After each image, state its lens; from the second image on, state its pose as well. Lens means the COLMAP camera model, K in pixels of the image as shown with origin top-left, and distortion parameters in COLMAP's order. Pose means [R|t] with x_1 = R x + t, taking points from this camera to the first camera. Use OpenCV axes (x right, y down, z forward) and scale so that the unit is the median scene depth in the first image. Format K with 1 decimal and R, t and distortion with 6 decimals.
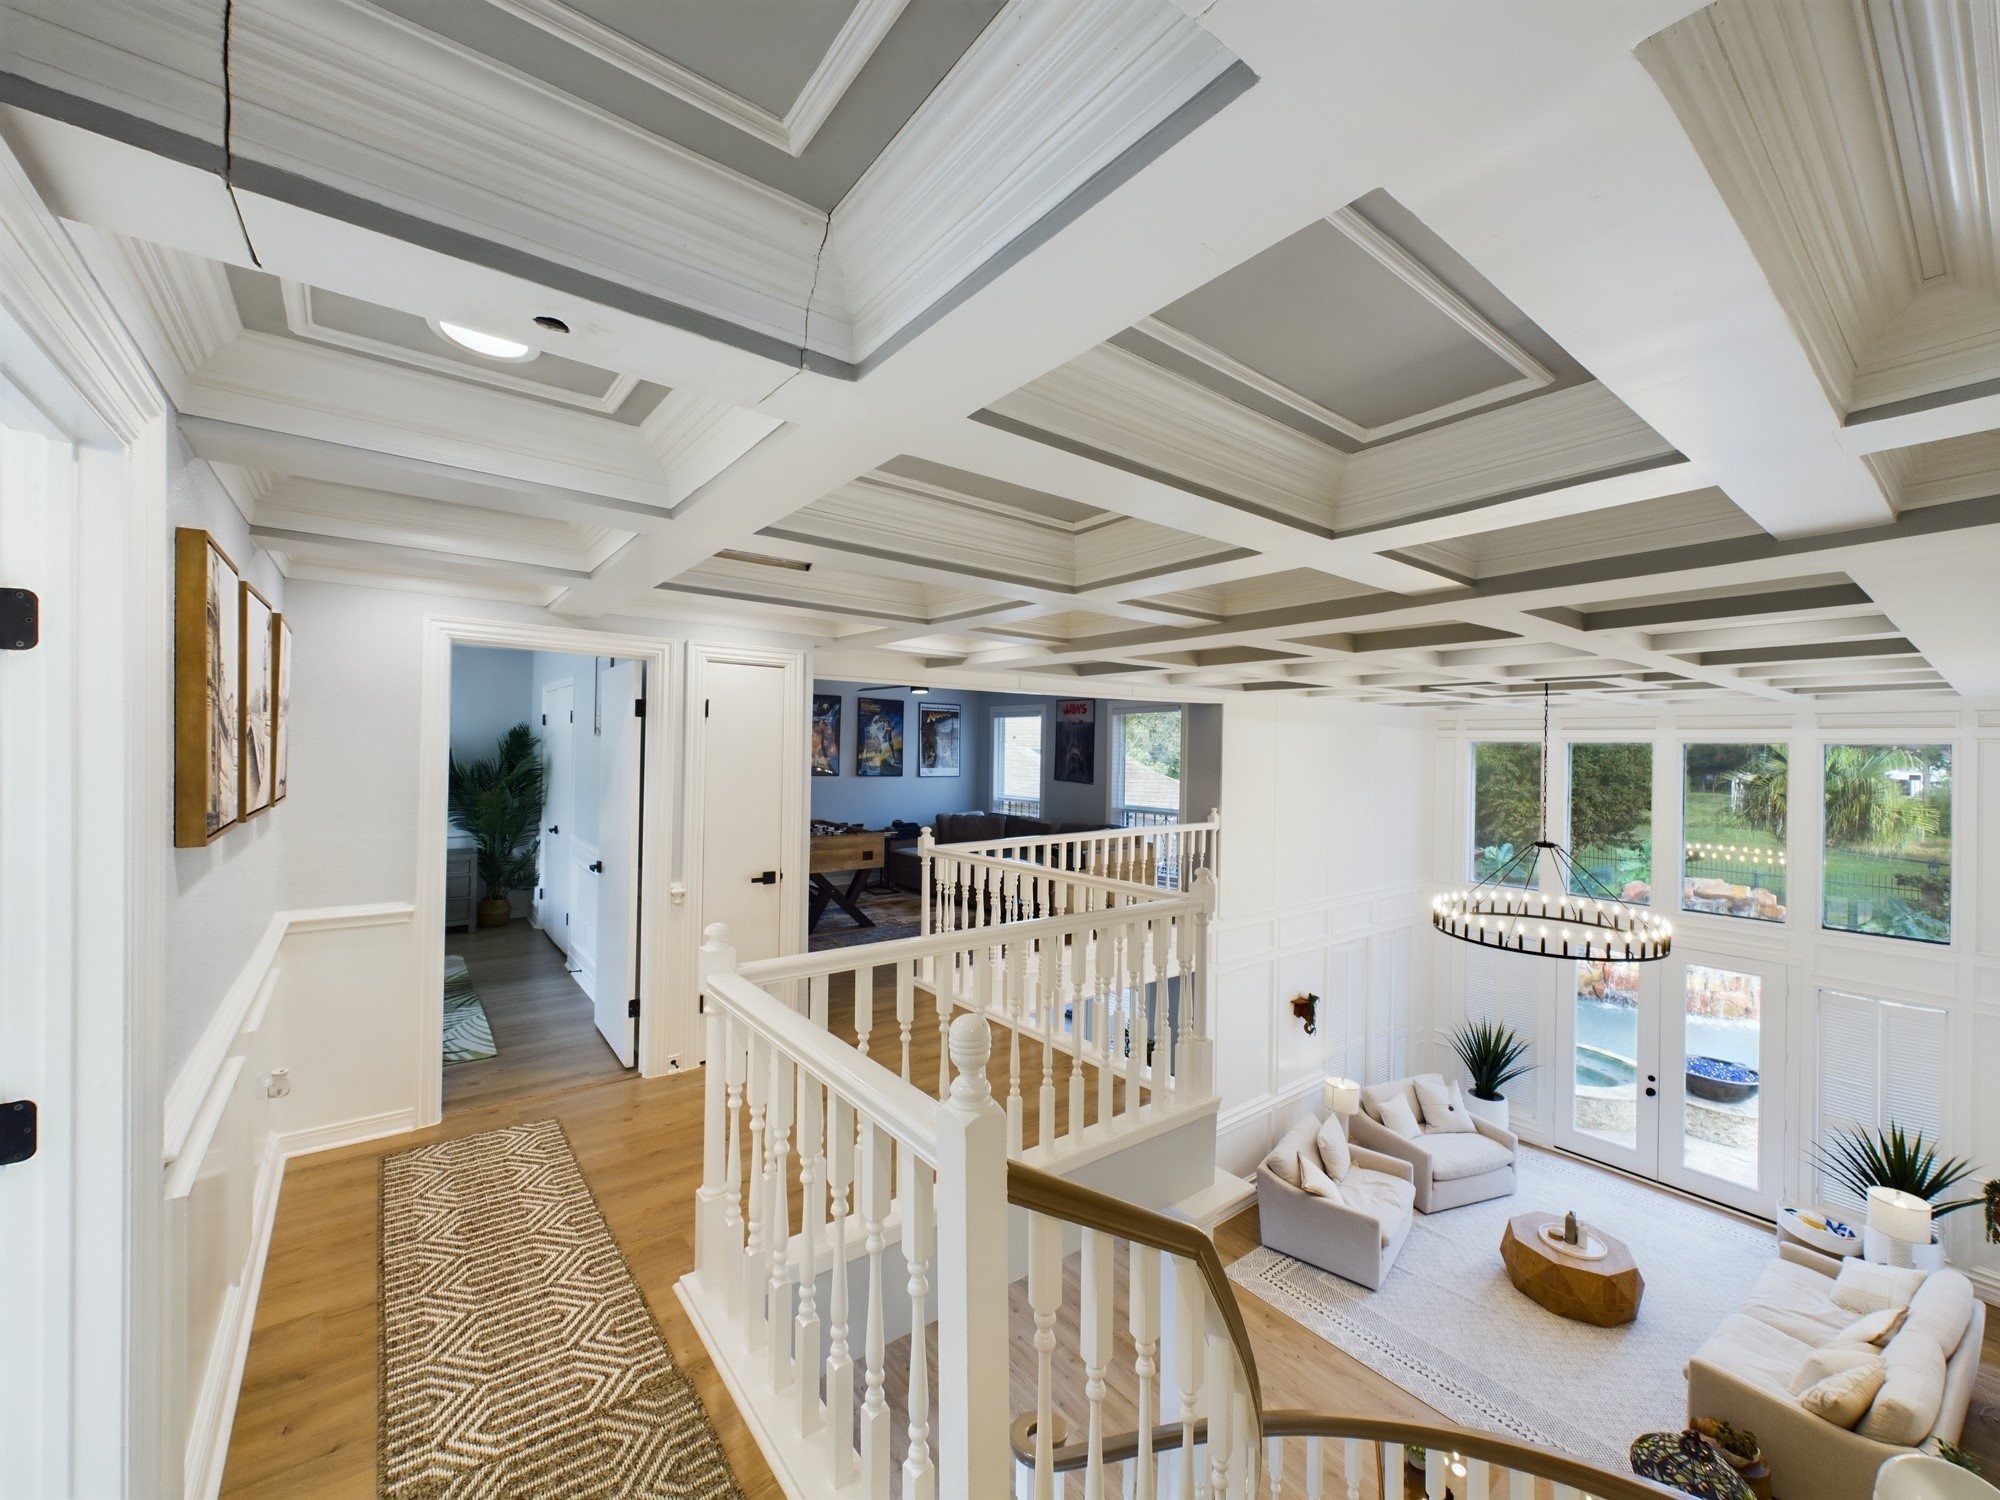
lens RADIAL K [[795.4, 0, 1000.0], [0, 795.4, 750.0], [0, 0, 1]] dist [0.002371, 0.000410]
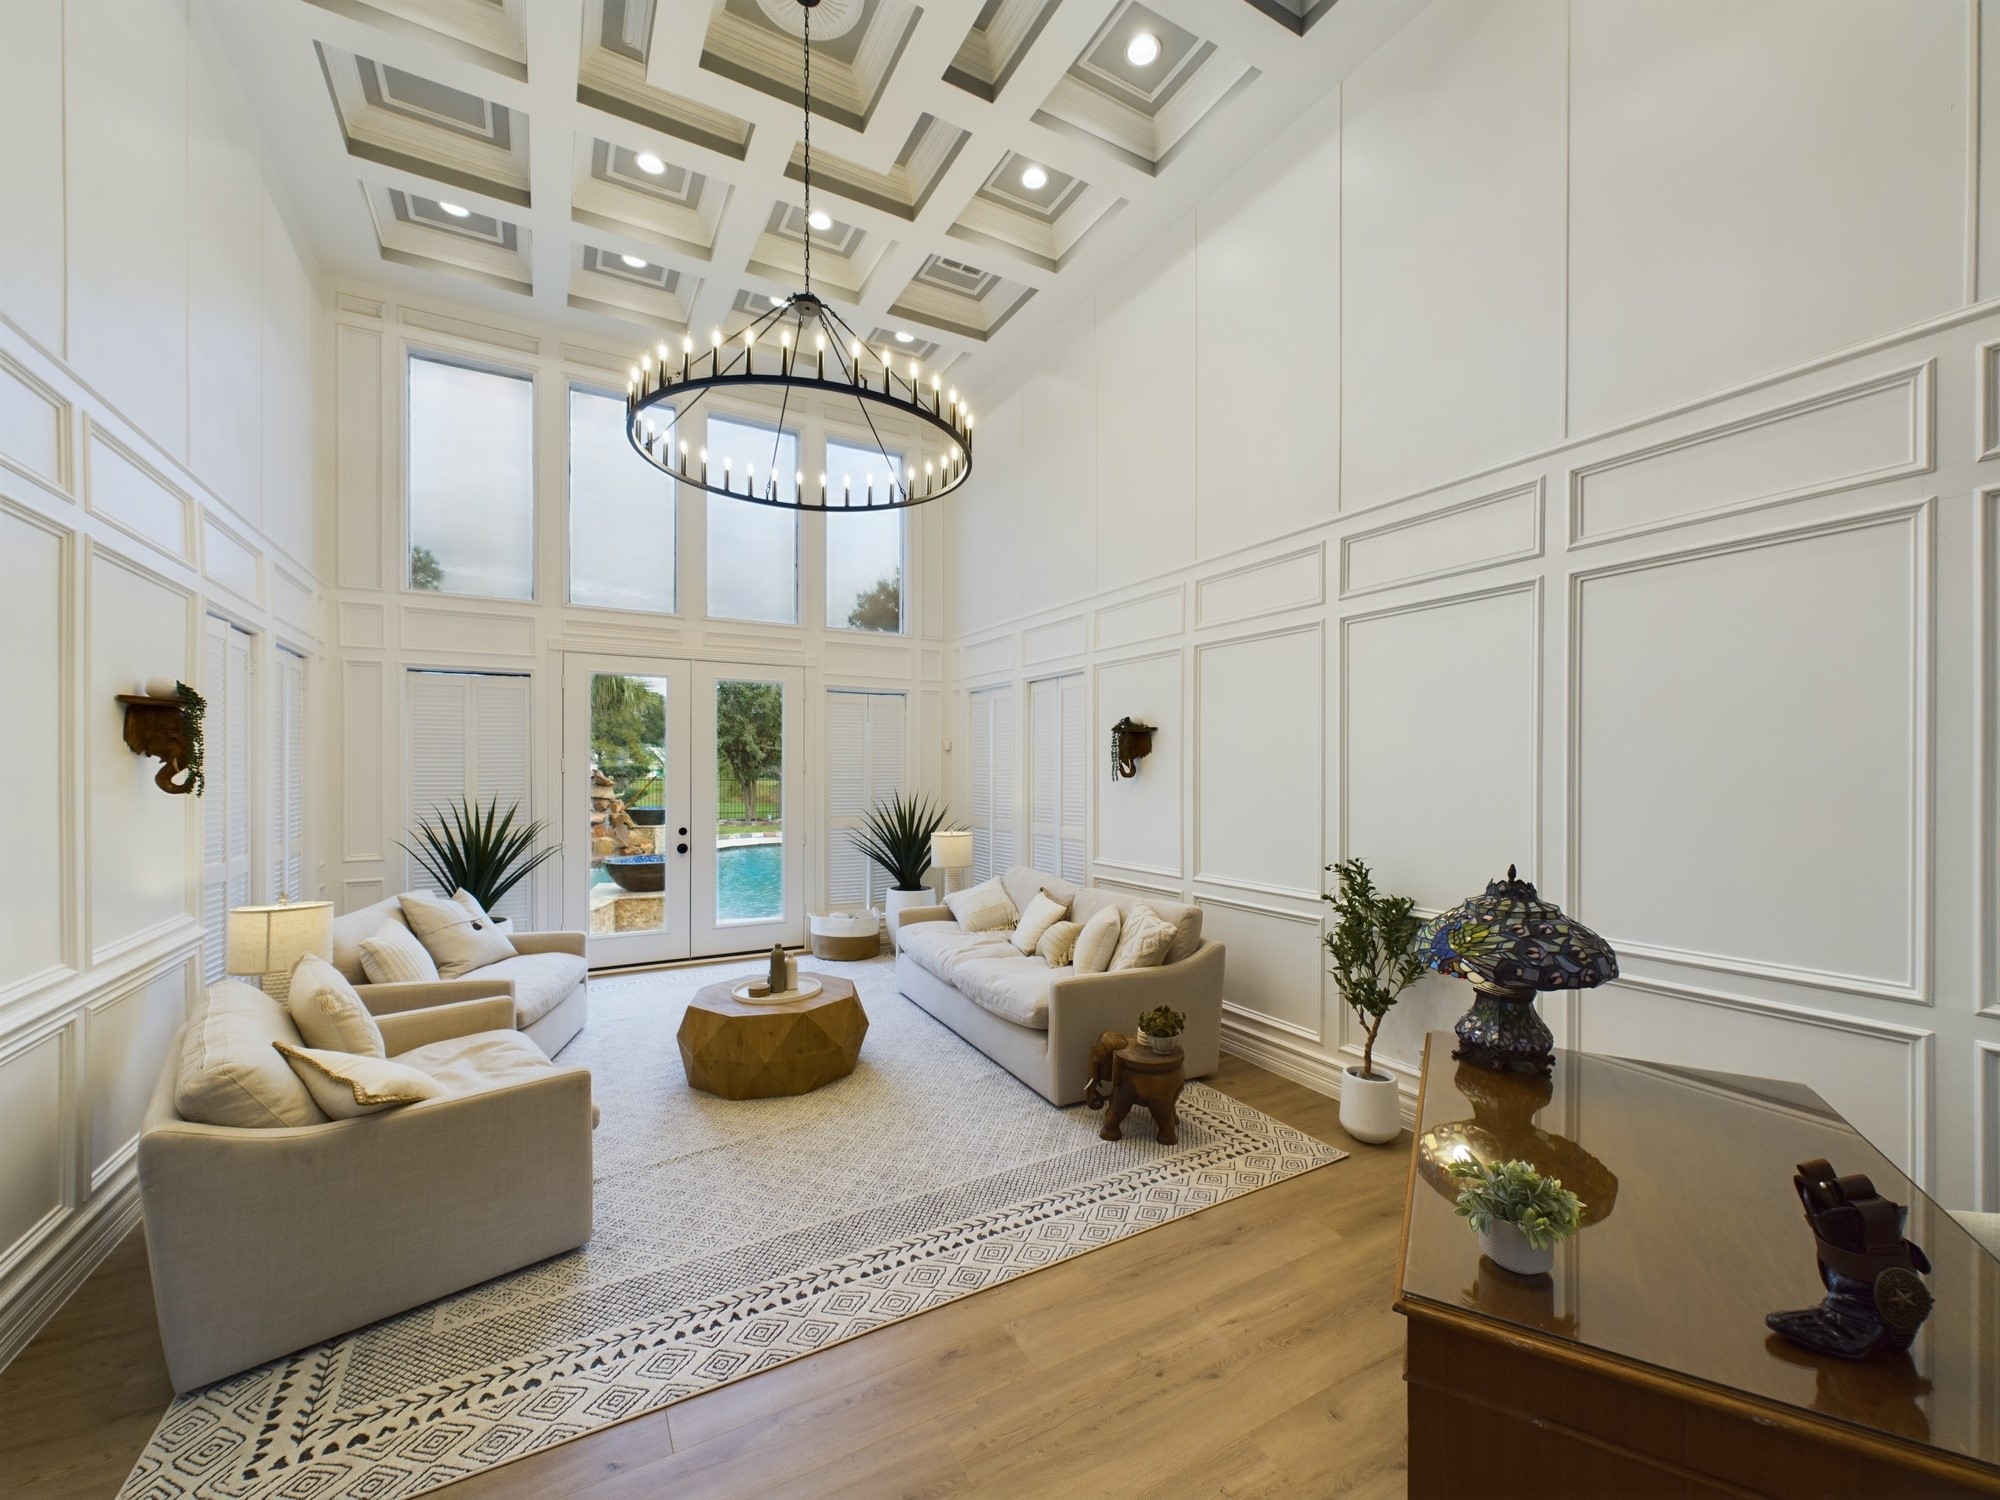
lens RADIAL K [[811.8, 0, 1000.0], [0, 811.8, 750.0], [0, 0, 1]] dist [0.000781, 0.000261]
pose [[0.145576, 0.010635, 0.989290, 0.080208], [0.008863, 0.999888, -0.012054, 0.359663], [-0.989307, 0.010523, 0.145465, 0.602082]]
